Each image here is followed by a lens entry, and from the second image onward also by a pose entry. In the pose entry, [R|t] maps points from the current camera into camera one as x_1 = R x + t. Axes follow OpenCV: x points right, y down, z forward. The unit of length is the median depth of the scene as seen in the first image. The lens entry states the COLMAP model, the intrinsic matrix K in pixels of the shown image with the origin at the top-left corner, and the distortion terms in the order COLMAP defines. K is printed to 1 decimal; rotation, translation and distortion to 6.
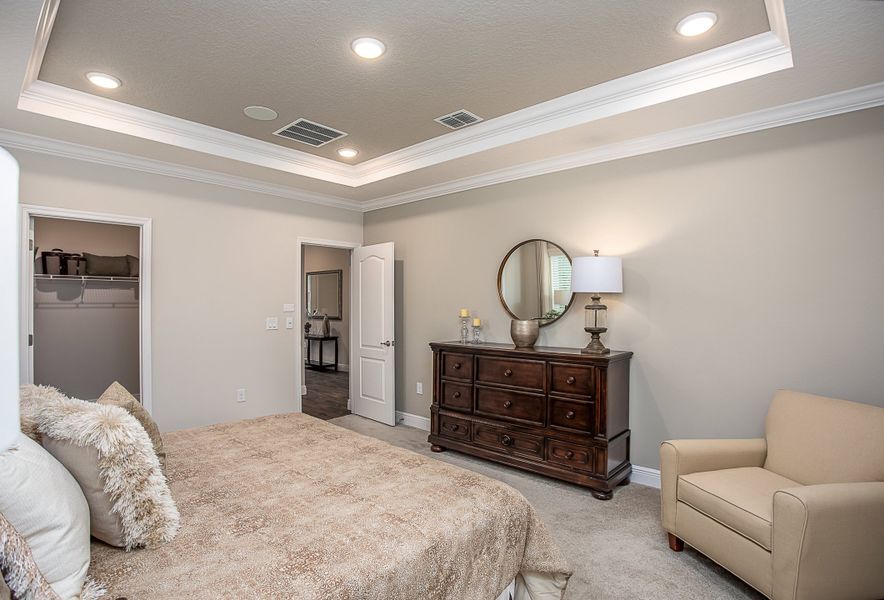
lens RADIAL K [[476.4, 0, 442.0], [0, 476.4, 300.0], [0, 0, 1]] dist [-0.000626, -0.000061]
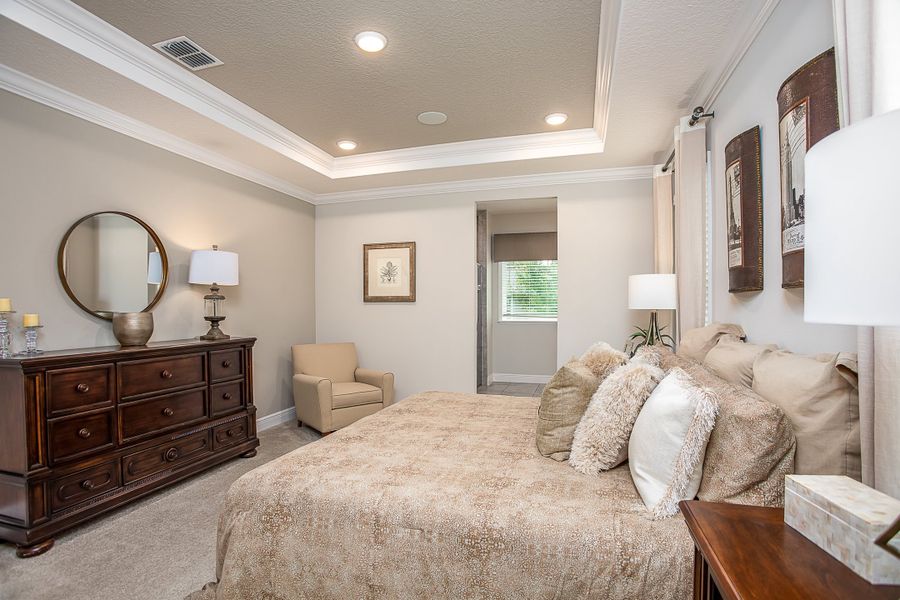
lens RADIAL K [[424.5, 0, 450.0], [0, 424.5, 300.0], [0, 0, 1]] dist [-0.002946, 0.000268]
pose [[-0.403653, 0.013393, 0.914814, -0.778330], [-0.004144, 0.999856, -0.016466, 0.034953], [-0.914903, -0.010438, -0.403539, 0.894825]]
